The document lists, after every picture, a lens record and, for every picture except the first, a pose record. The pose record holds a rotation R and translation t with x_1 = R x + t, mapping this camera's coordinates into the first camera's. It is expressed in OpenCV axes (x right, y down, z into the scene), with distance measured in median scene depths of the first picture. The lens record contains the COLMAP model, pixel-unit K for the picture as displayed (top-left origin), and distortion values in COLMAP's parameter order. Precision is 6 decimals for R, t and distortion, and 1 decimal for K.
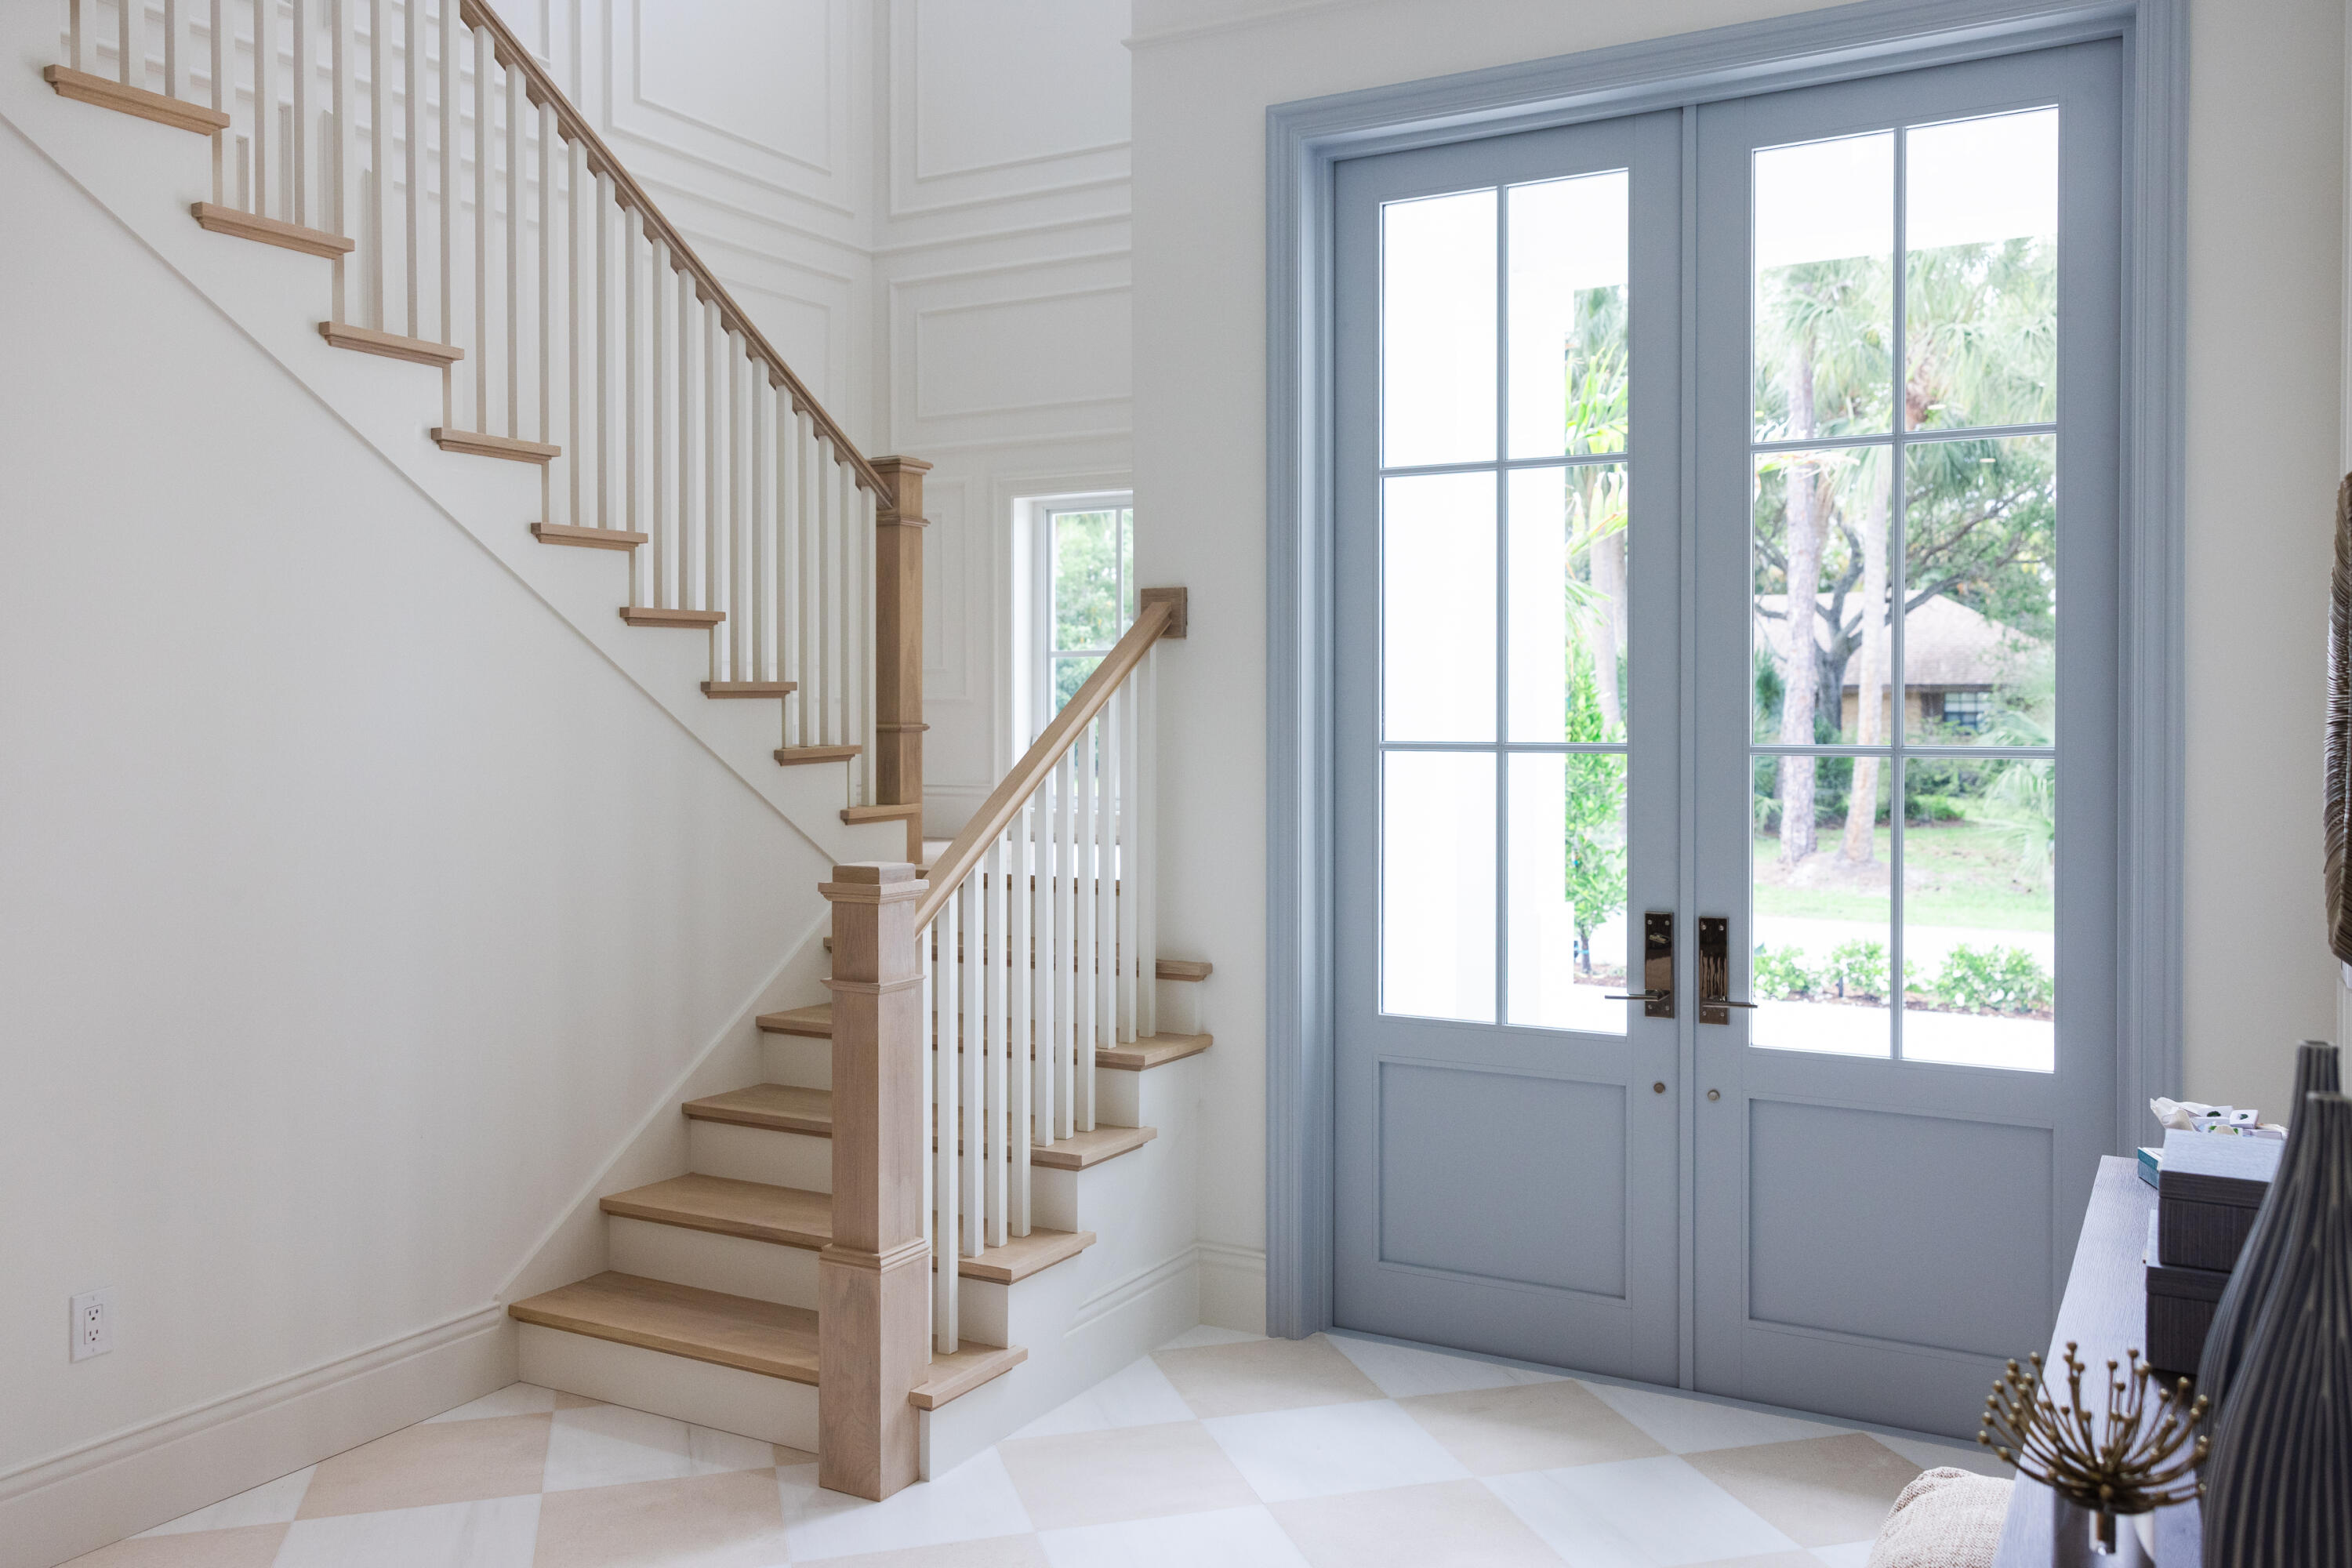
lens RADIAL K [[1851.5, 0, 1191.8], [0, 1851.5, 713.5], [0, 0, 1]] dist [0.007442, 0.003339]
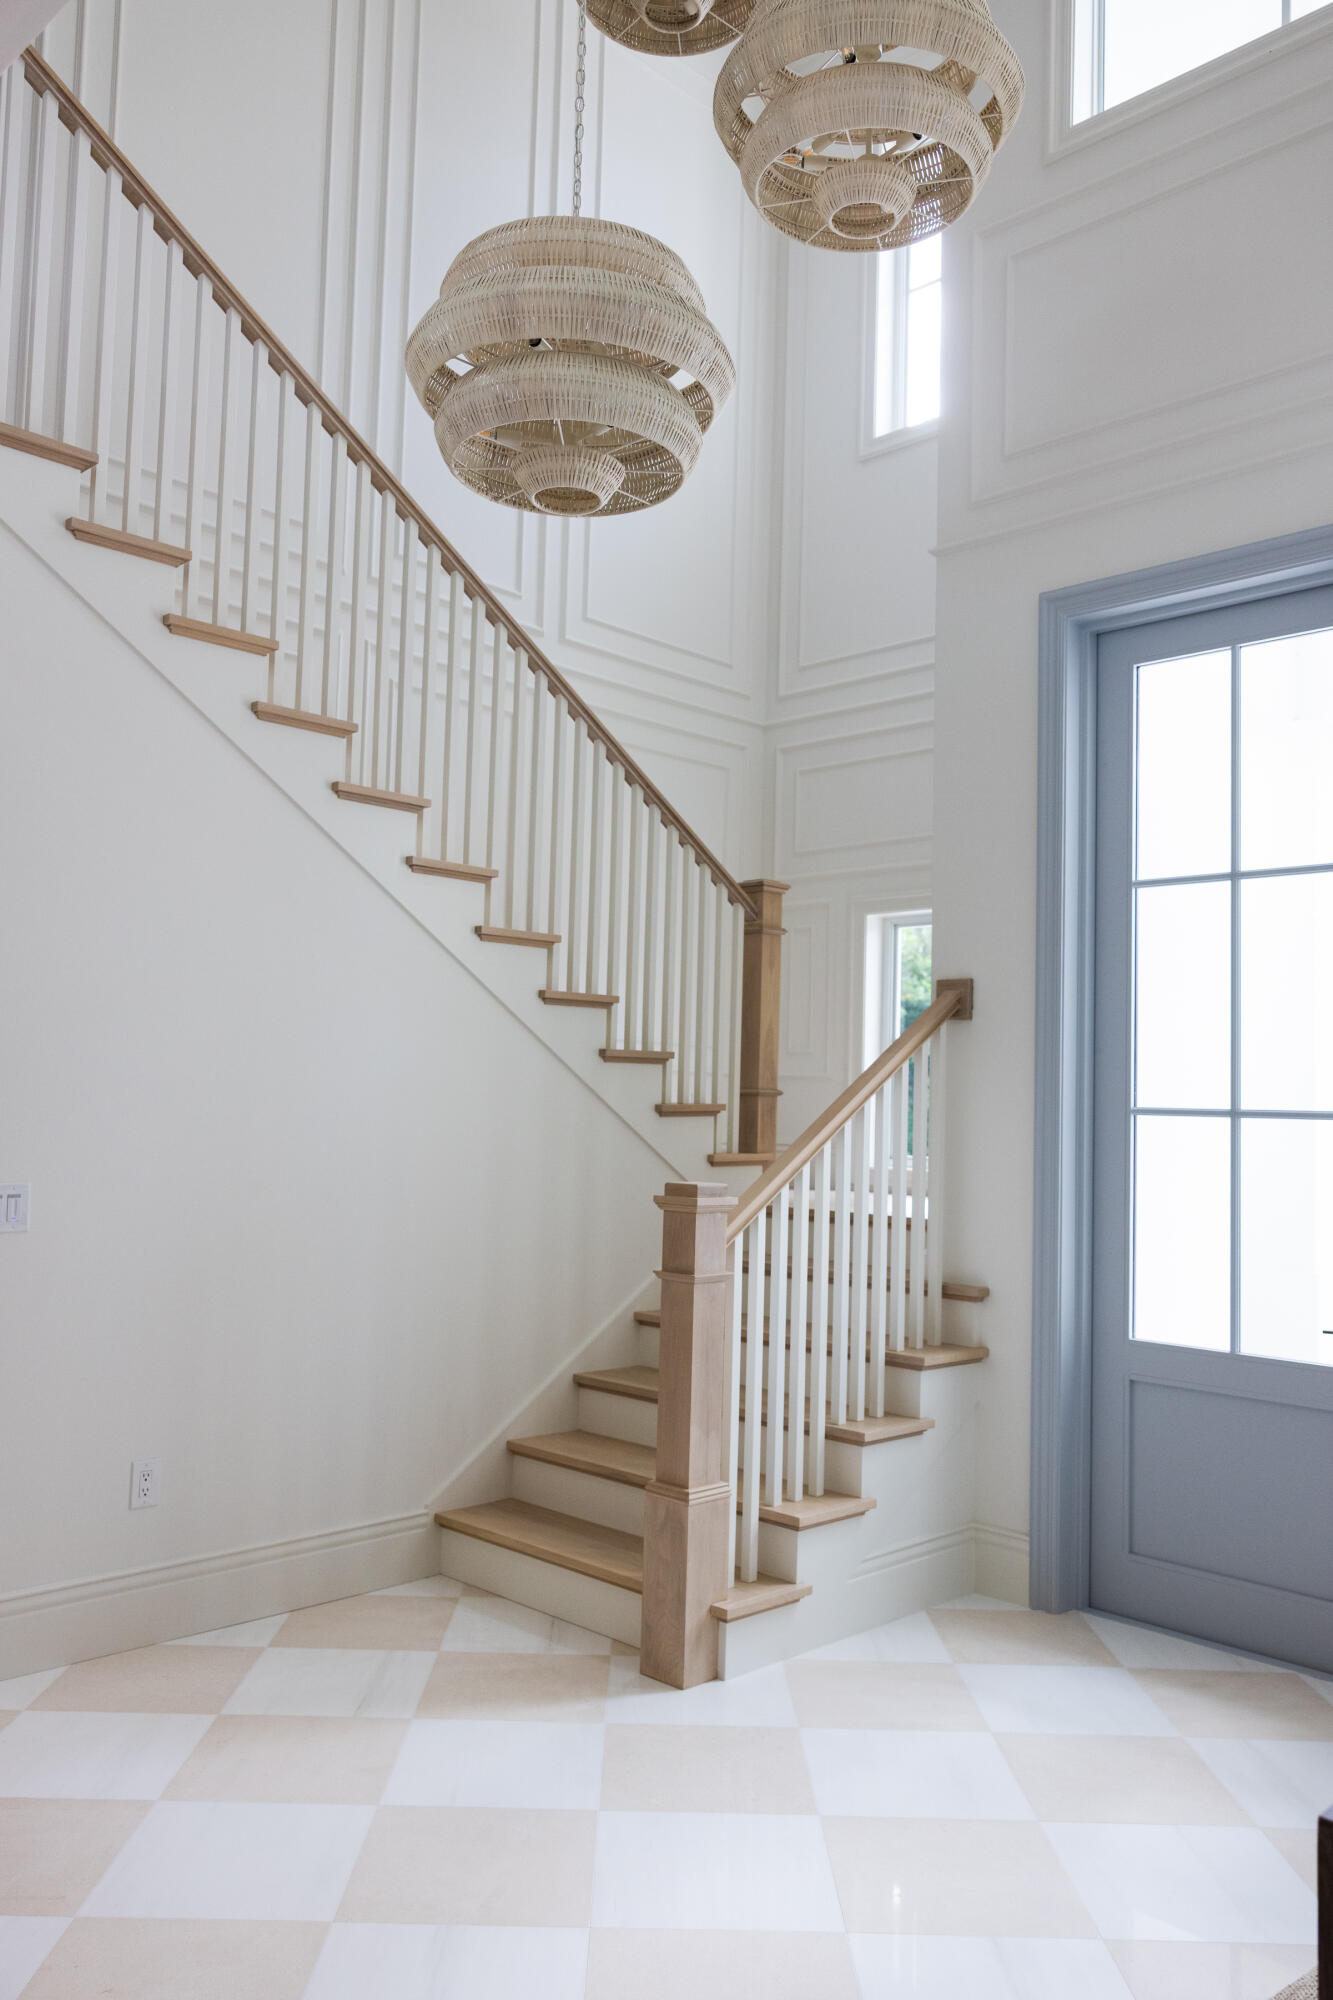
lens RADIAL K [[1554.7, 0, 681.2], [0, 1554.7, 986.4], [0, 0, 1]] dist [0.000745, 0.005647]
pose [[0.964199, 0.007897, -0.265063, 0.089155], [-0.029760, 0.996464, -0.078568, 0.025646], [0.263505, 0.083643, 0.961025, -0.048203]]
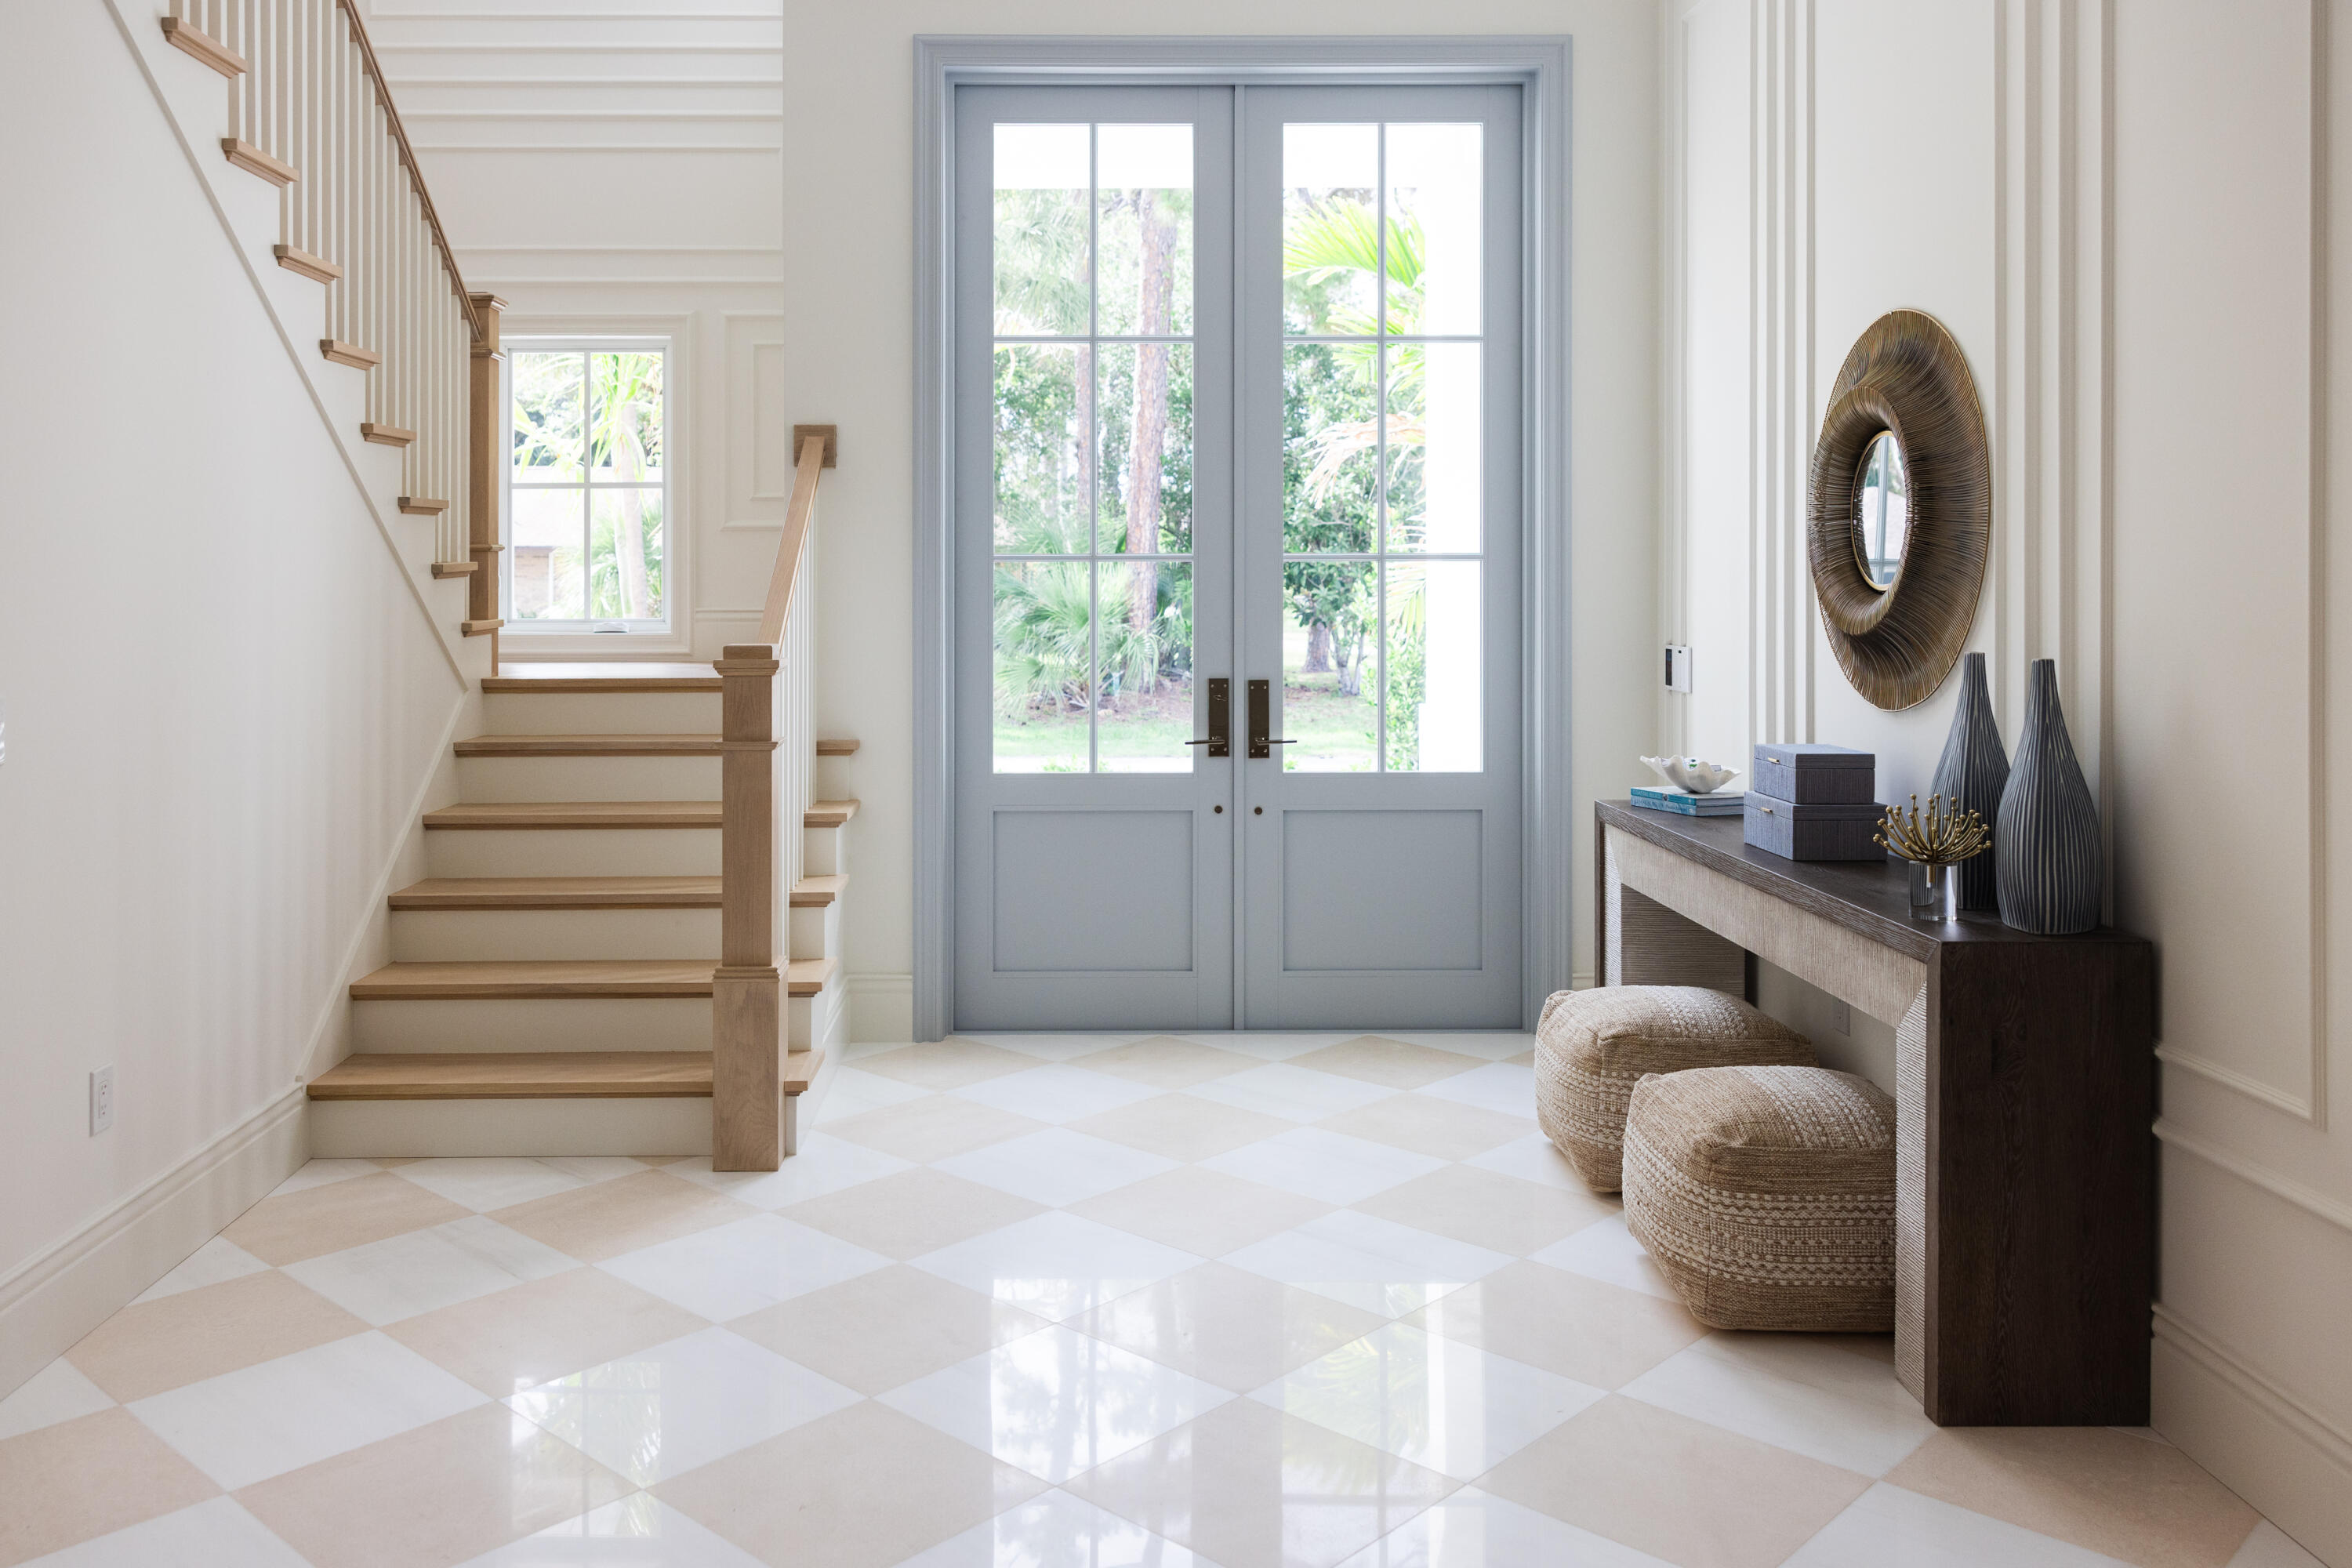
lens RADIAL K [[1922.7, 0, 1037.2], [0, 1922.7, 562.8], [0, 0, 1]] dist [0.003819, 0.005289]
pose [[0.869813, 0.002492, 0.493375, -0.530216], [0.002756, 0.999947, -0.009908, 0.035151], [-0.493373, 0.009978, 0.869761, -0.145917]]
